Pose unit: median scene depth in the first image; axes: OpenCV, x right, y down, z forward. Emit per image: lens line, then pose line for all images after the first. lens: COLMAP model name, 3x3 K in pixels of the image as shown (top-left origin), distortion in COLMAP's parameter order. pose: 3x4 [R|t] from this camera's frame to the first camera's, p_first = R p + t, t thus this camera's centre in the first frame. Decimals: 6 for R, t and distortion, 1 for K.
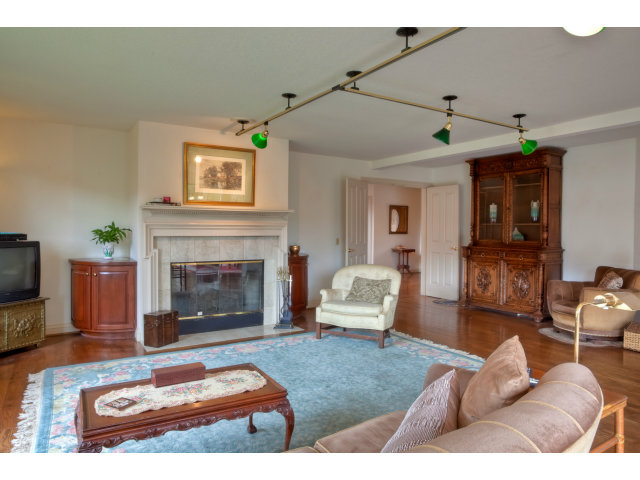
lens RADIAL K [[416.7, 0, 321.2], [0, 416.7, 240.1], [0, 0, 1]] dist [0.001171, 0.000882]
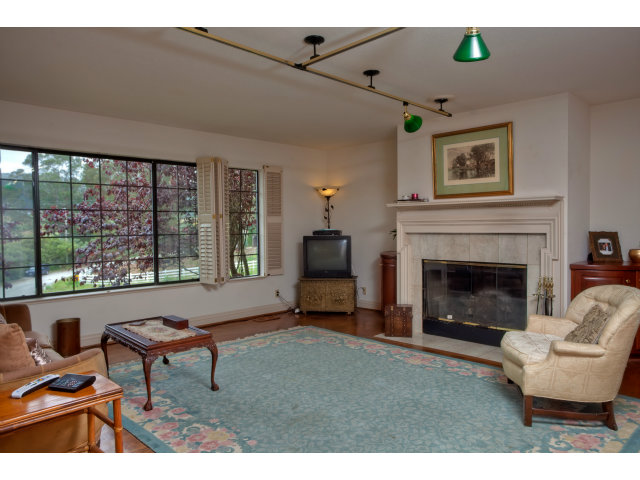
lens RADIAL K [[443.7, 0, 320.8], [0, 443.7, 236.0], [0, 0, 1]] dist [0.000163, 0.000599]
pose [[0.257454, 0.014172, -0.966187, 0.576578], [-0.011957, 0.999863, 0.011480, -0.009913], [0.966217, 0.008597, 0.257588, 0.467716]]
